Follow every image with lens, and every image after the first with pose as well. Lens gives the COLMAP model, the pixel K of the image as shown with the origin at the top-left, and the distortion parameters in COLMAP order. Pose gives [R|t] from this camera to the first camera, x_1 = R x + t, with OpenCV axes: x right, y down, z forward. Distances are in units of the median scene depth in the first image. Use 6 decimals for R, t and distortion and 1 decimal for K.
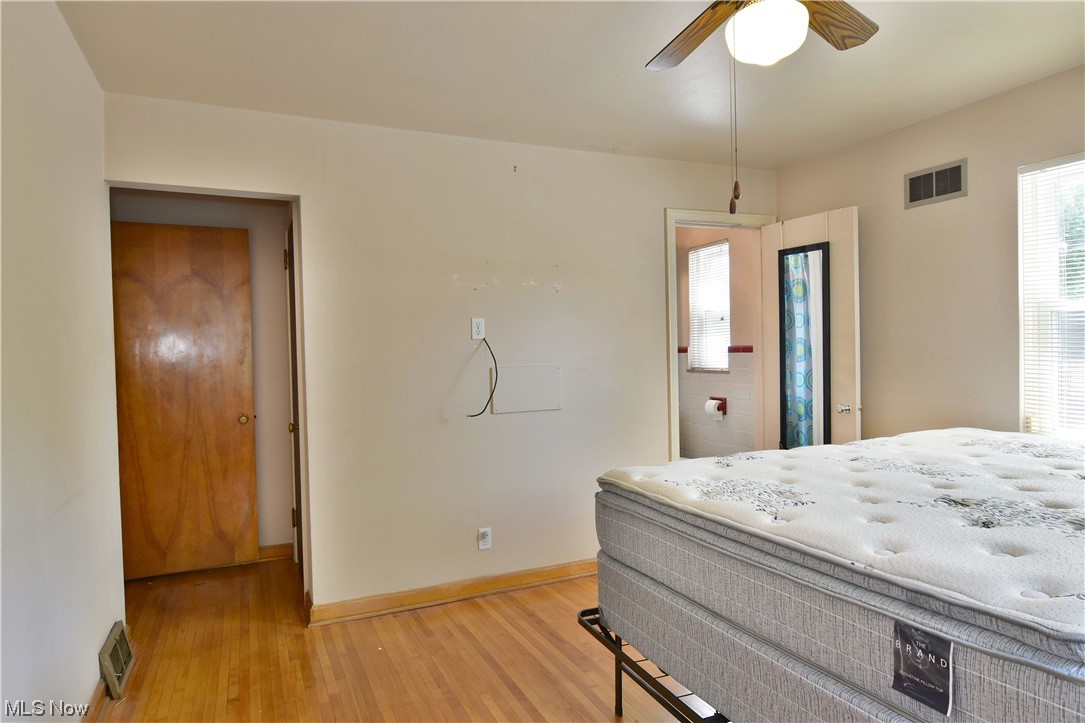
lens RADIAL K [[665.2, 0, 542.5], [0, 665.2, 361.5], [0, 0, 1]] dist [0.000083, 0.000024]
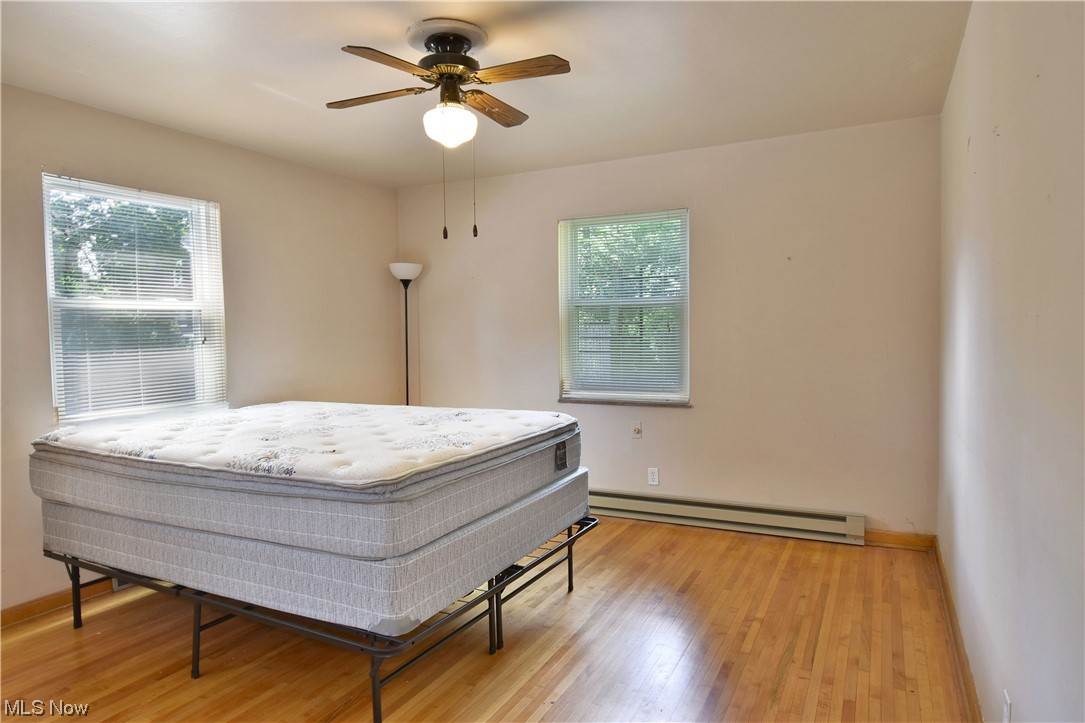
lens RADIAL K [[665.2, 0, 542.5], [0, 665.2, 361.5], [0, 0, 1]] dist [0.000083, 0.000024]
pose [[-0.622829, -0.007511, 0.782322, -0.963052], [0.039858, 0.998351, 0.041317, -0.022678], [-0.781342, 0.056915, -0.621503, 1.763491]]
